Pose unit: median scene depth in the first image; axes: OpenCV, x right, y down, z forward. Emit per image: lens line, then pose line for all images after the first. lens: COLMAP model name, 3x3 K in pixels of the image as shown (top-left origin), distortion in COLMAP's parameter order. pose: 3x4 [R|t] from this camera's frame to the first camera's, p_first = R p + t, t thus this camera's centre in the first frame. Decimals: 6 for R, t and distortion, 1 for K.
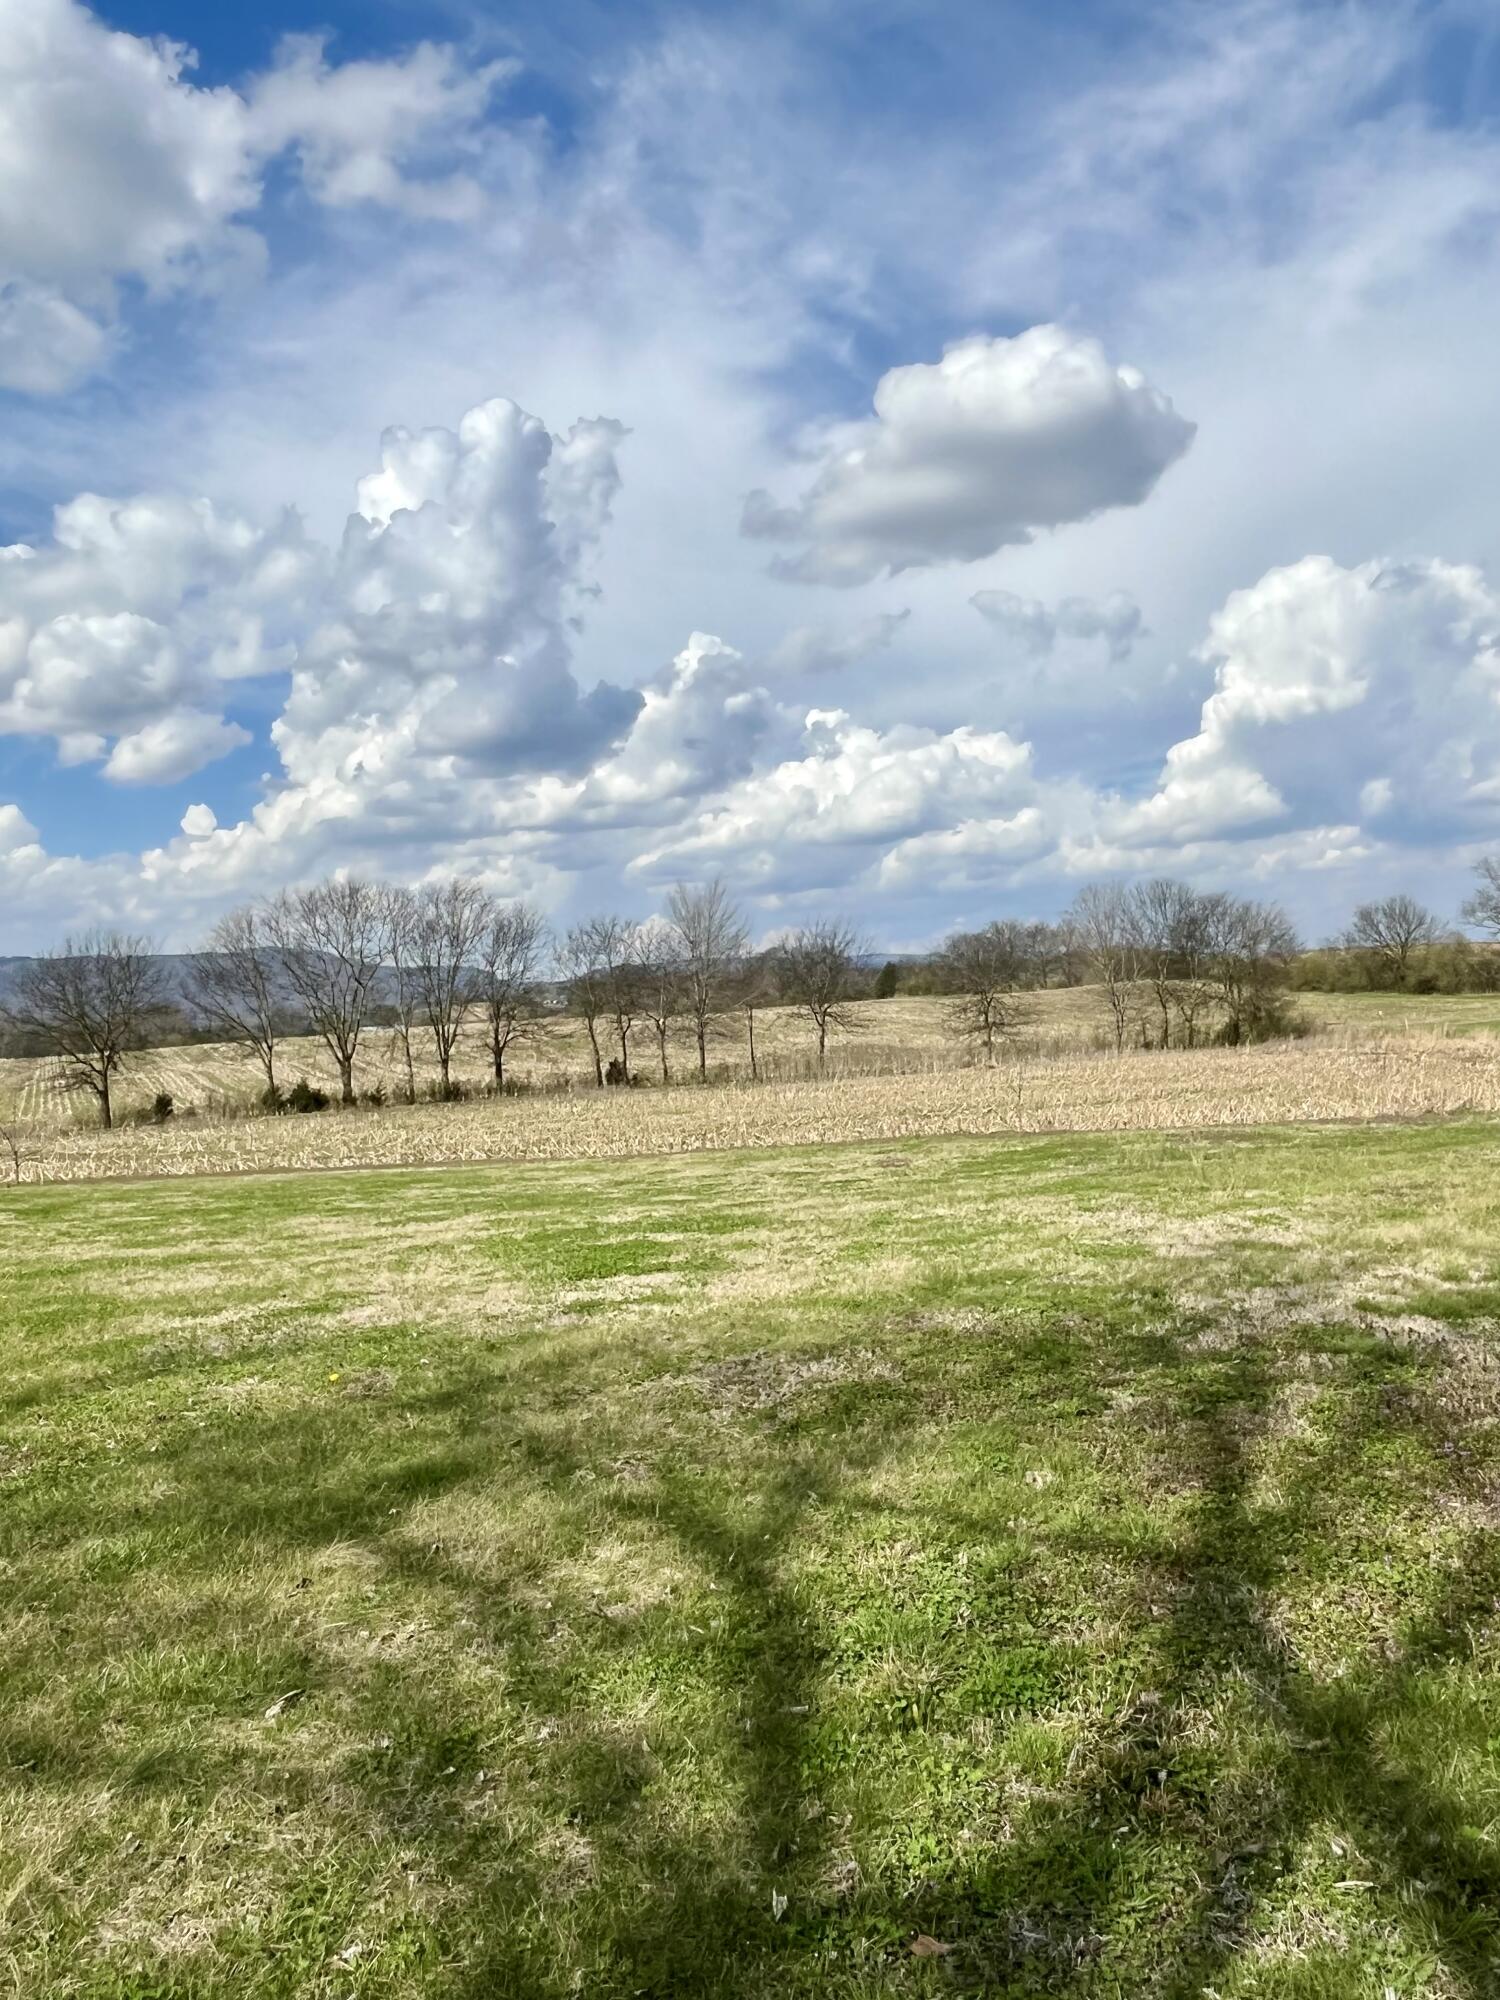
lens RADIAL K [[1412.8, 0, 731.3], [0, 1412.8, 999.5], [0, 0, 1]] dist [0.003305, -0.007395]
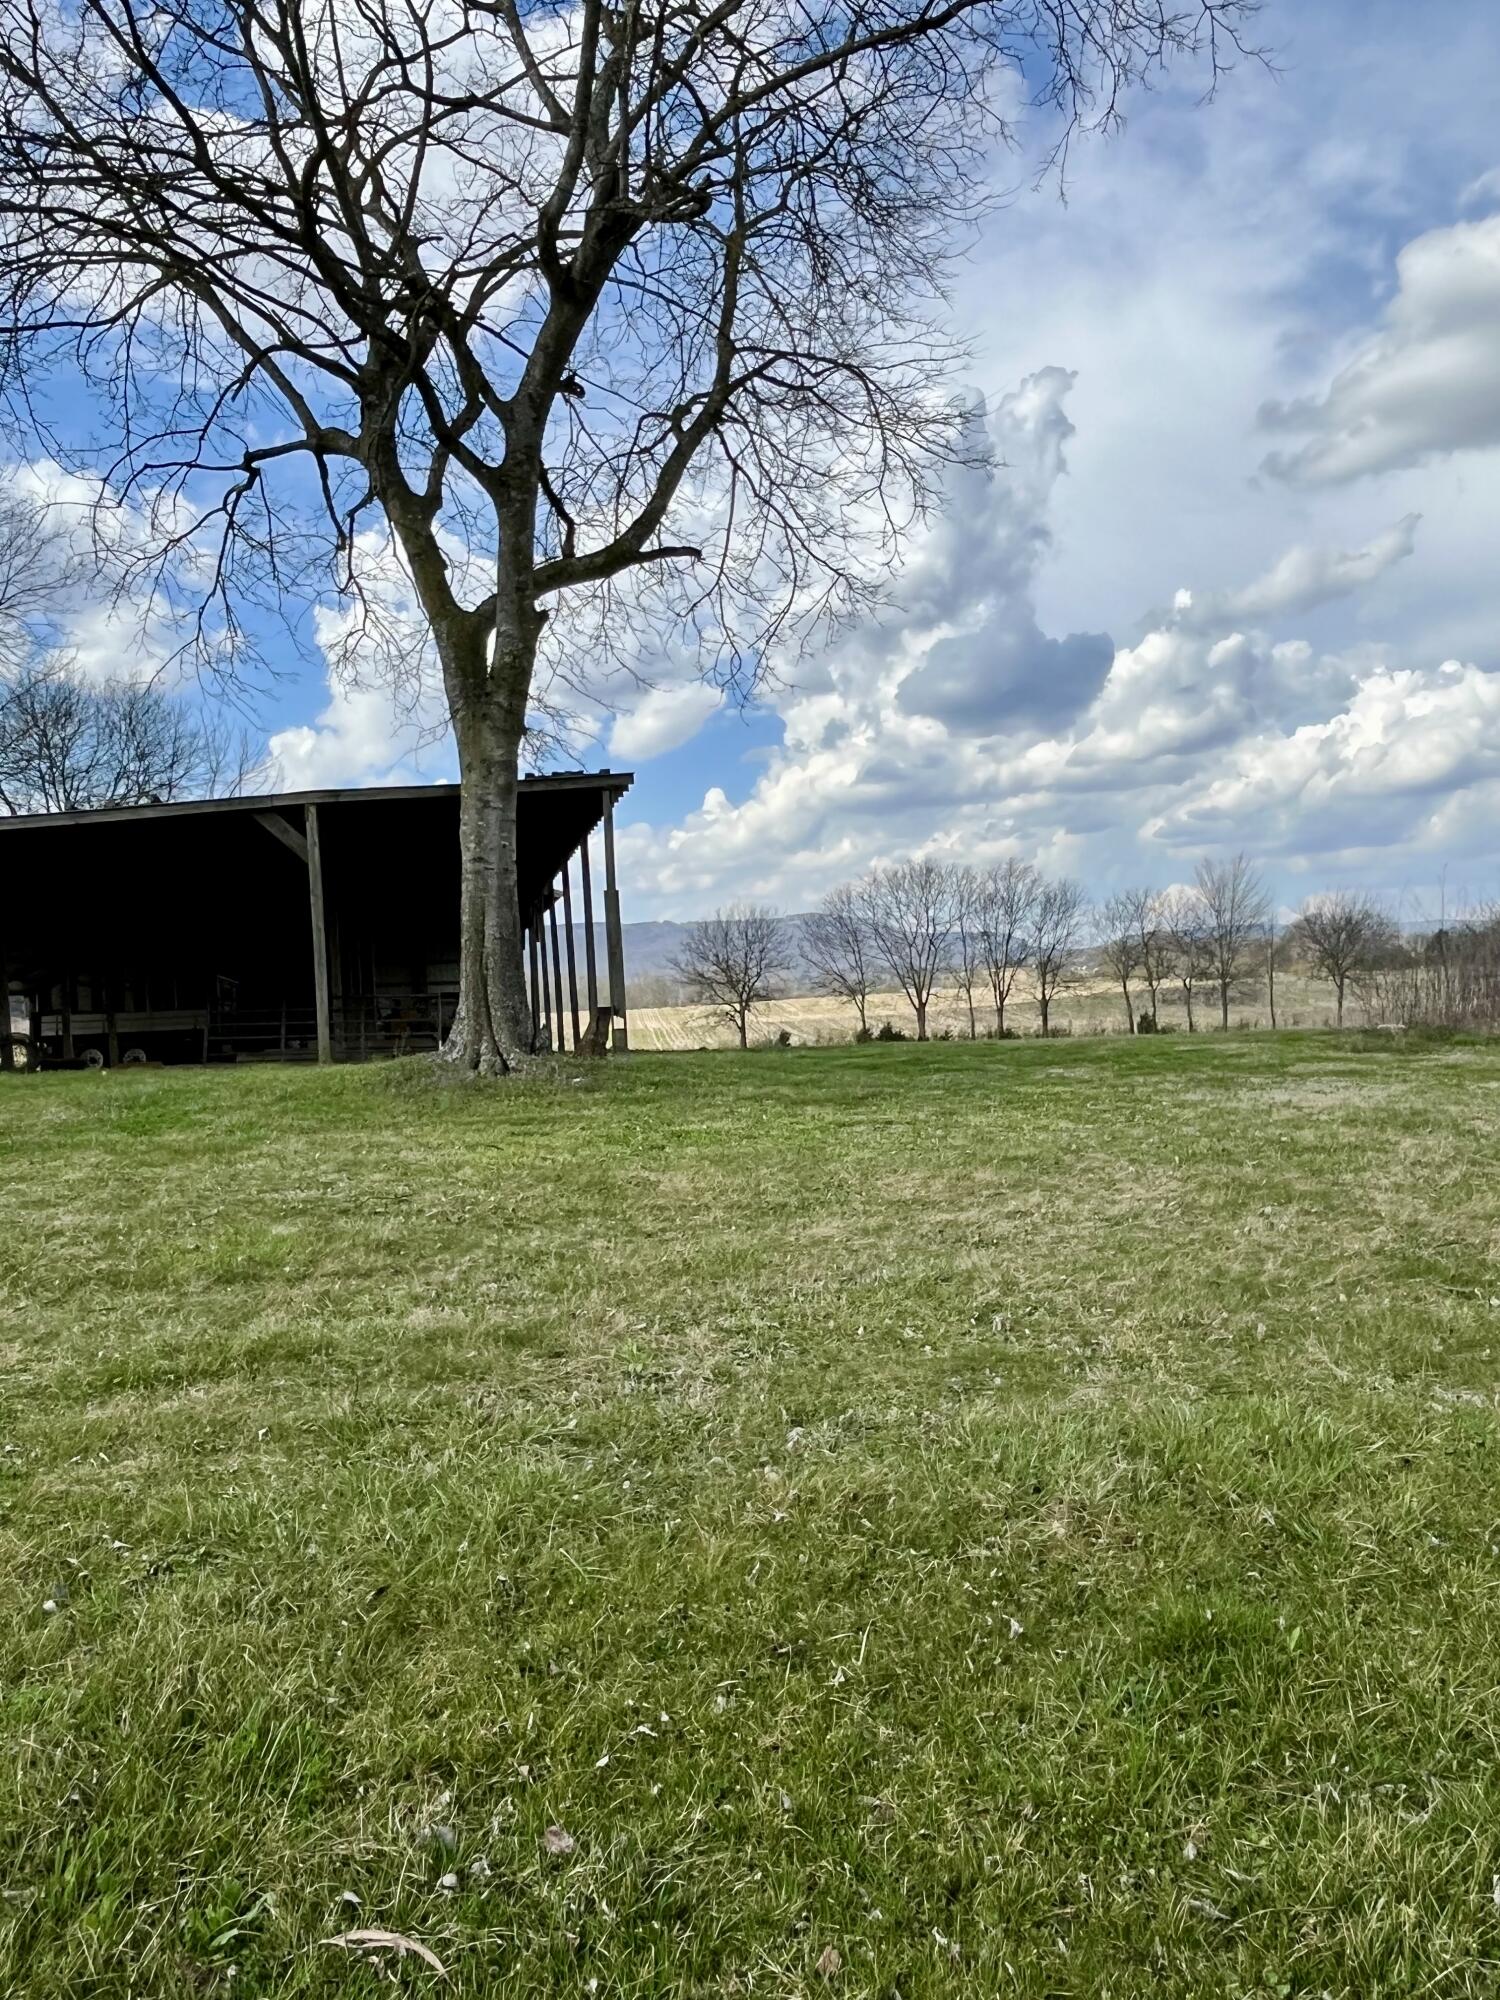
lens RADIAL K [[1412.8, 0, 742.7], [0, 1412.8, 994.4], [0, 0, 1]] dist [0.003305, -0.007395]
pose [[0.947024, 0.020383, -0.320516, -0.026187], [-0.013025, 0.999600, 0.025084, 0.002448], [0.320900, -0.019581, 0.946911, -0.206774]]
